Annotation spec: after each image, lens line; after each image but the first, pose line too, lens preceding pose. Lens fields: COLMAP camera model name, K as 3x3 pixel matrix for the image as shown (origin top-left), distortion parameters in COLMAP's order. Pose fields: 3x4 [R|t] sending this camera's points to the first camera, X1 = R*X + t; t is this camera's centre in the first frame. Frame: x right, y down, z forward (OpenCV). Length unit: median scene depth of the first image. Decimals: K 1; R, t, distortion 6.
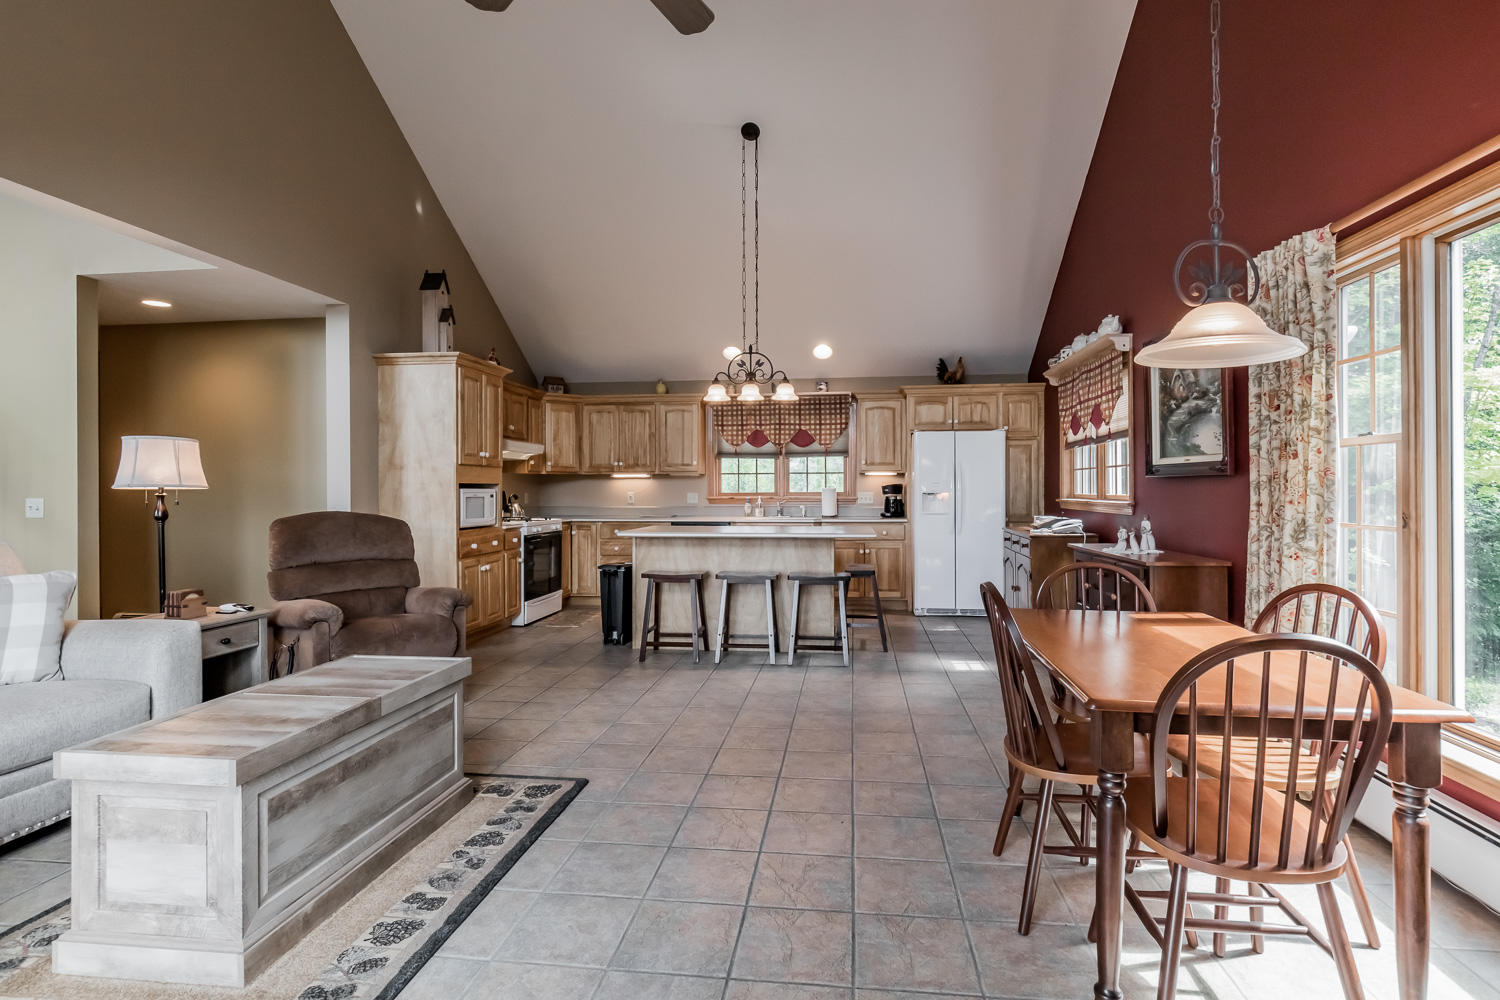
lens RADIAL K [[699.0, 0, 755.2], [0, 699.0, 494.1], [0, 0, 1]] dist [0.002323, 0.000165]
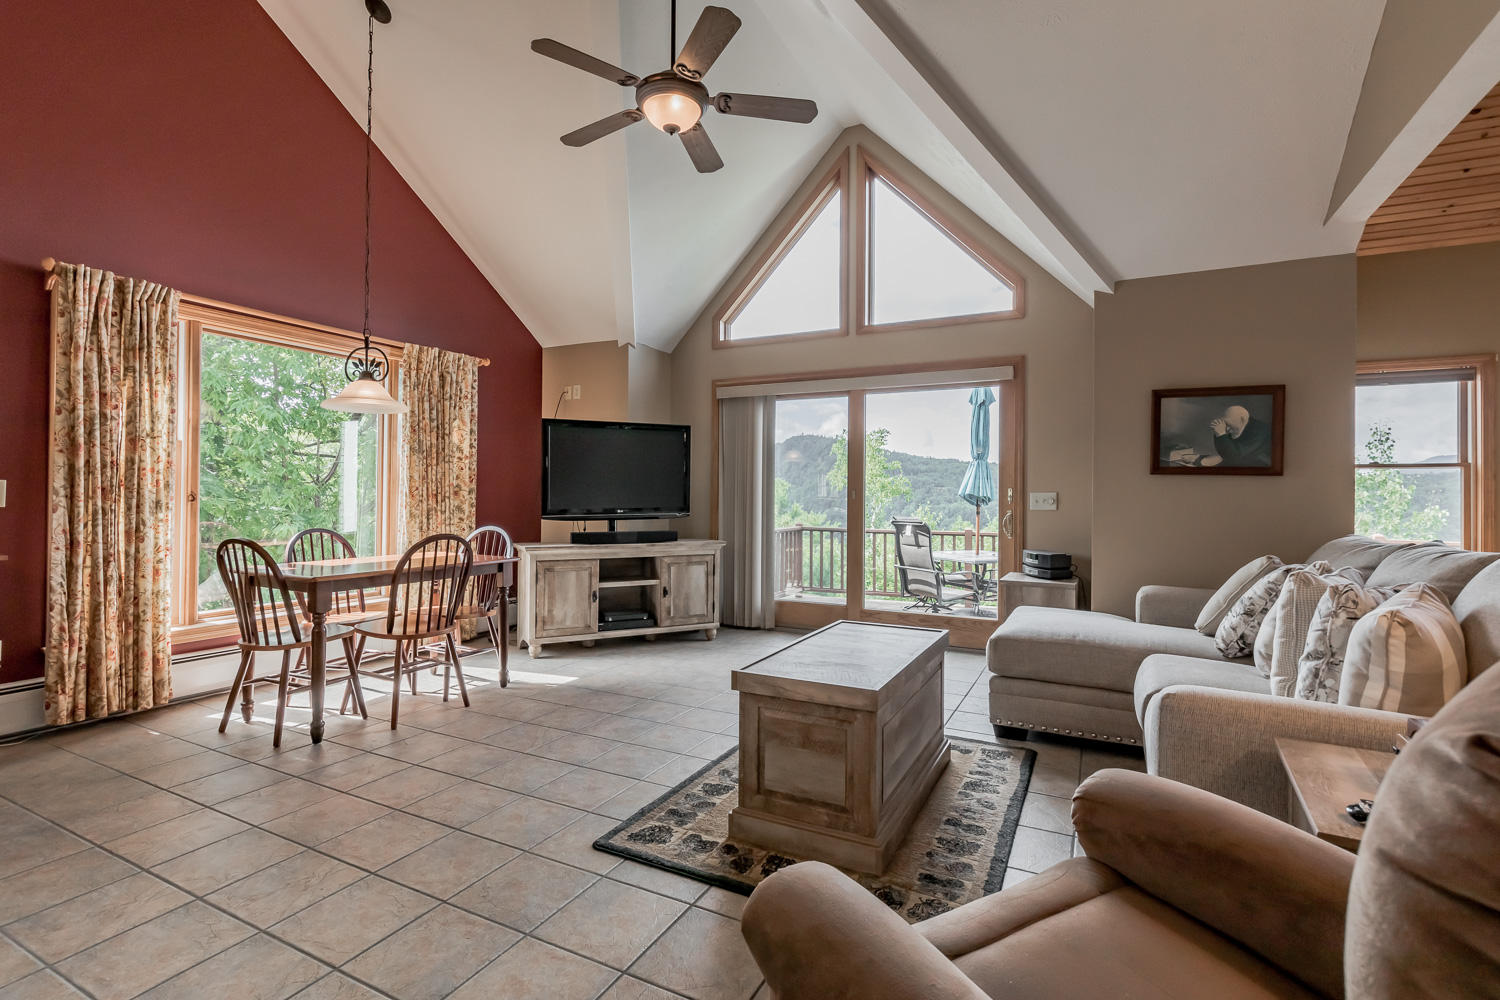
lens RADIAL K [[699.0, 0, 751.1], [0, 699.0, 491.9], [0, 0, 1]] dist [0.002323, 0.000165]
pose [[-0.940657, -0.009946, 0.339212, -0.771740], [-0.007658, 0.999938, 0.008084, 0.004950], [-0.339272, 0.005006, -0.940675, 1.932991]]
